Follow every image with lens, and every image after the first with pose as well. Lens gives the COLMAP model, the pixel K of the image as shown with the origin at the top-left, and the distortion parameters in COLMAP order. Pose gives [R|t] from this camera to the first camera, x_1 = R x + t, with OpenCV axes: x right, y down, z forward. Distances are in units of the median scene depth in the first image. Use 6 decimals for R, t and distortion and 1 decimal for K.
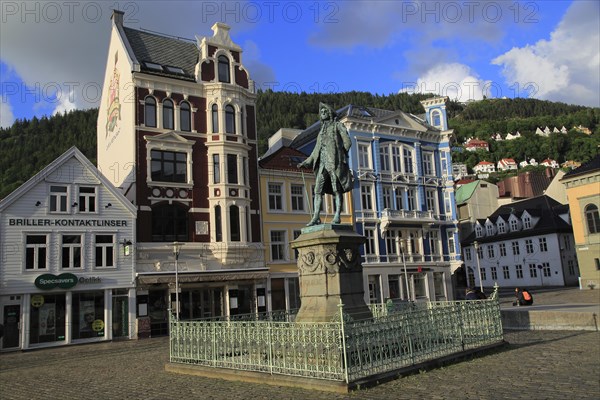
lens RADIAL K [[495.7, 0, 300.4], [0, 495.7, 207.5], [0, 0, 1]] dist [-0.010920, 0.004559]
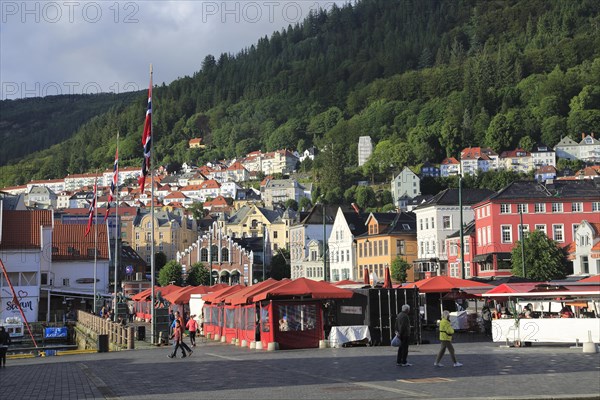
lens RADIAL K [[903.8, 0, 300.0], [0, 903.8, 200.0], [0, 0, 1]] dist [0.192437, 0.039748]
pose [[0.901624, 0.006652, -0.432469, -0.969256], [0.028271, 0.996837, 0.074275, -0.309669], [0.431595, -0.079194, 0.898584, -2.206597]]
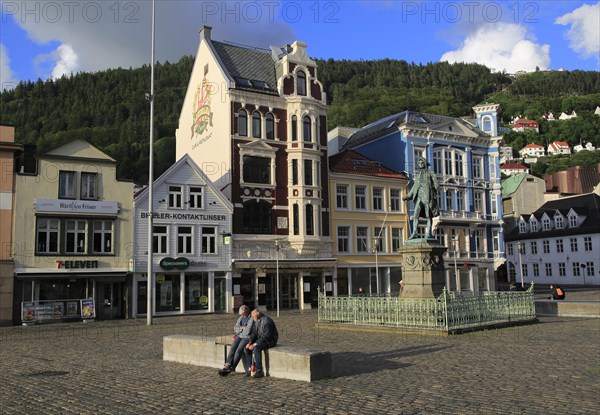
lens RADIAL K [[551.8, 0, 290.7], [0, 551.8, 207.1], [0, 0, 1]] dist [0.005352, 0.016167]
pose [[0.997973, 0.036868, -0.051878, -0.108017], [-0.034783, 0.998573, 0.040532, -0.047790], [0.053299, -0.038646, 0.997831, -0.294273]]
